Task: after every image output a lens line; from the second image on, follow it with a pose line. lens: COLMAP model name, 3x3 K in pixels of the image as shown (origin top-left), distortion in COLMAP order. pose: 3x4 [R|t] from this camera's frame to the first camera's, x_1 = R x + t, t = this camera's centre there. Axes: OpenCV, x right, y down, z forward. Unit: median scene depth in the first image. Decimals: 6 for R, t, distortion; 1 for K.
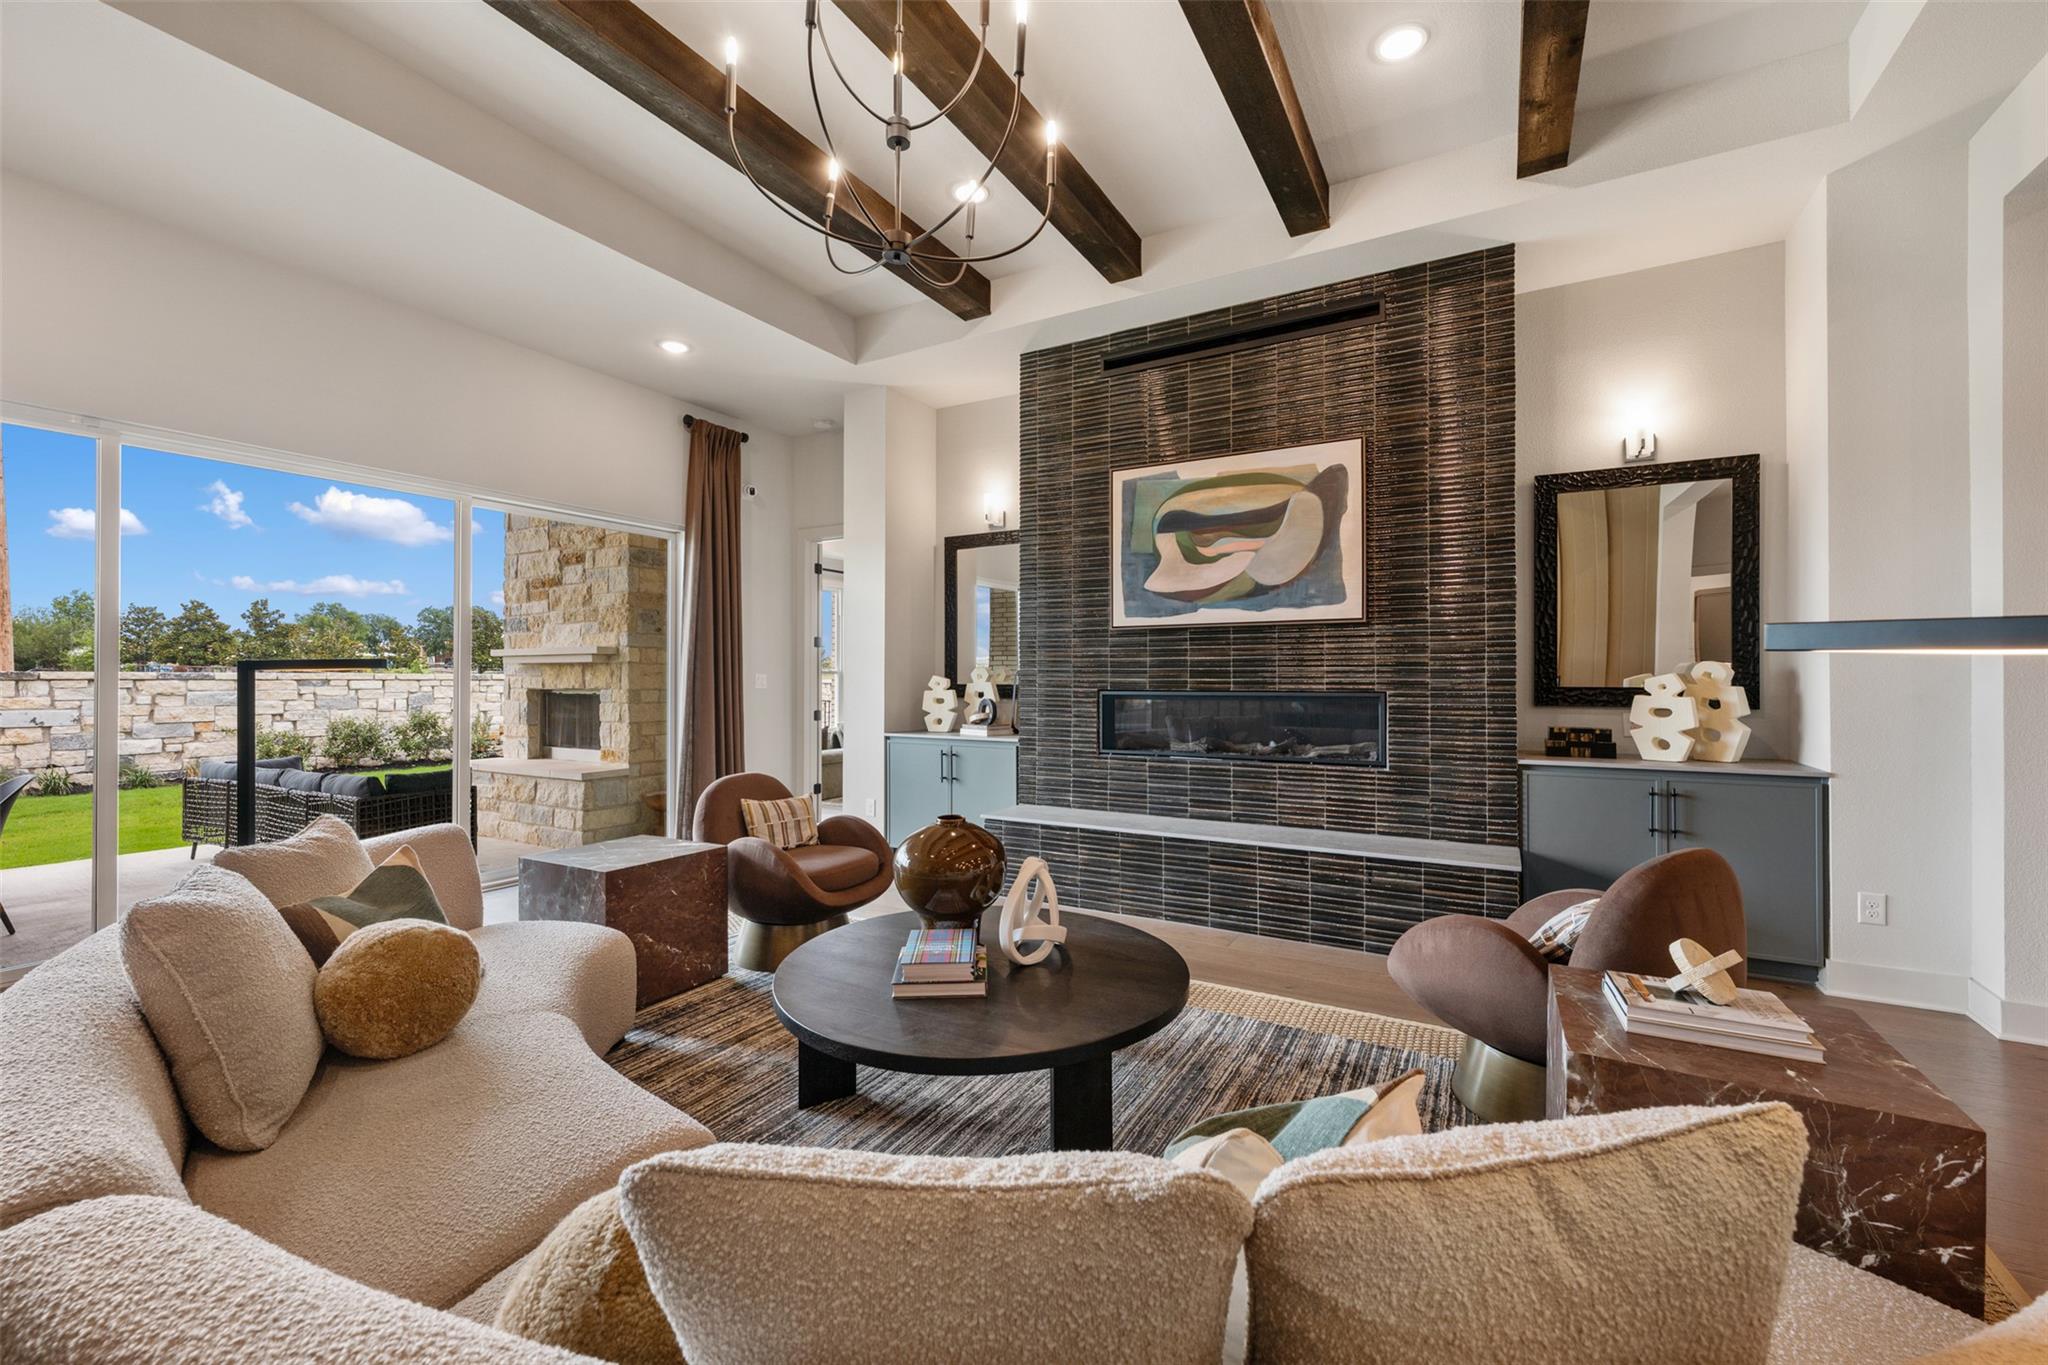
lens RADIAL K [[816.6, 0, 1021.2], [0, 816.6, 678.9], [0, 0, 1]] dist [0.002053, -0.000832]
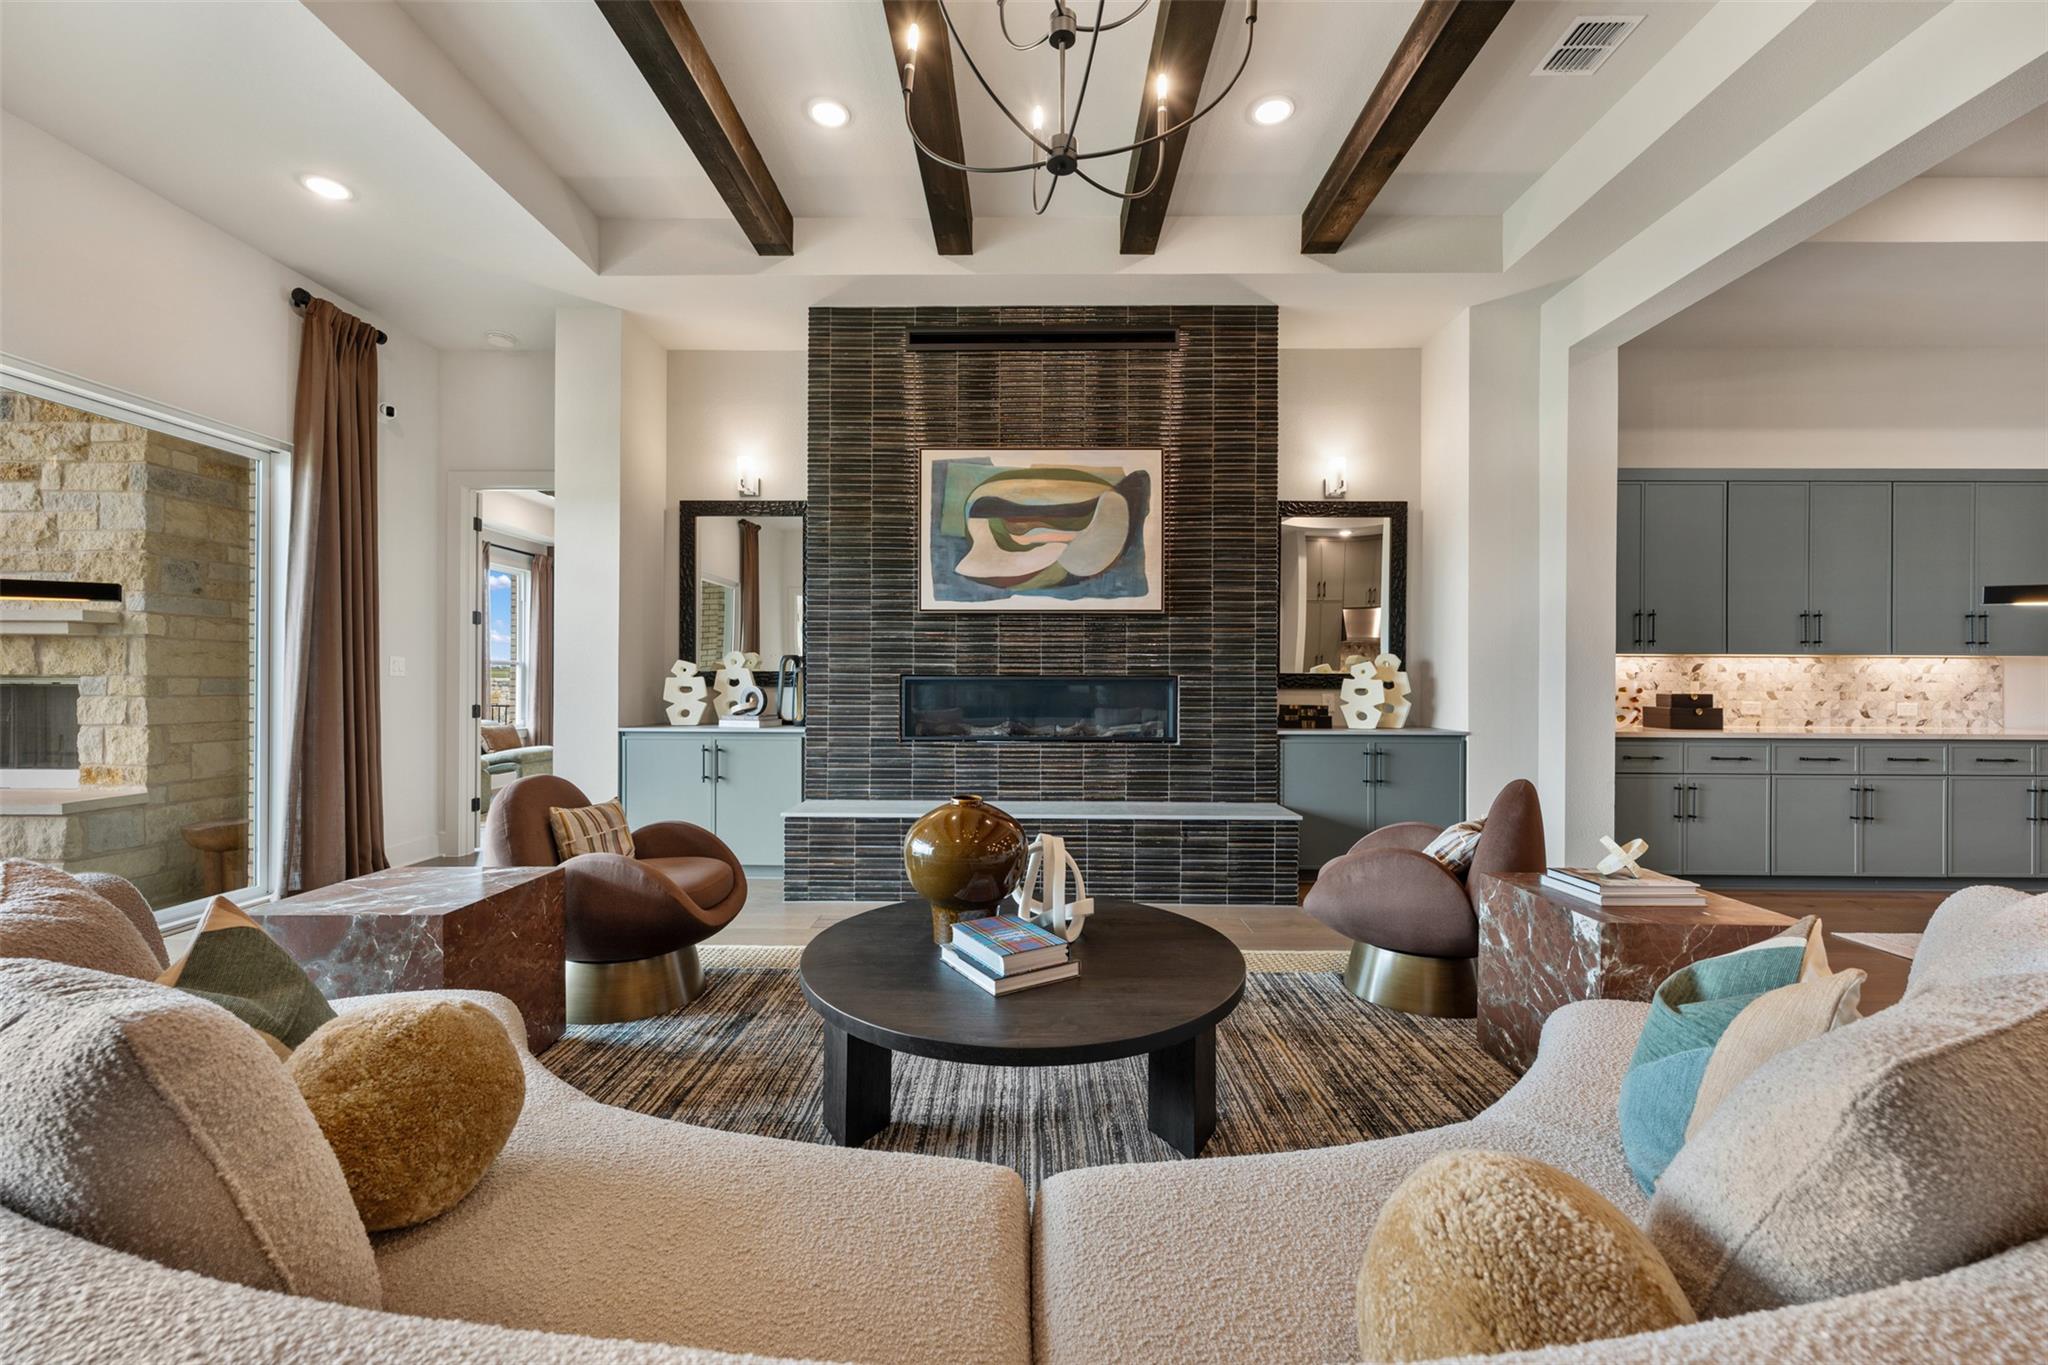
lens RADIAL K [[816.6, 0, 1014.2], [0, 816.6, 686.1], [0, 0, 1]] dist [0.002053, -0.000832]
pose [[0.878574, 0.000844, 0.477606, -0.264656], [-0.004256, 0.999973, 0.006062, 0.021565], [-0.477588, -0.007358, 0.878553, 0.096453]]
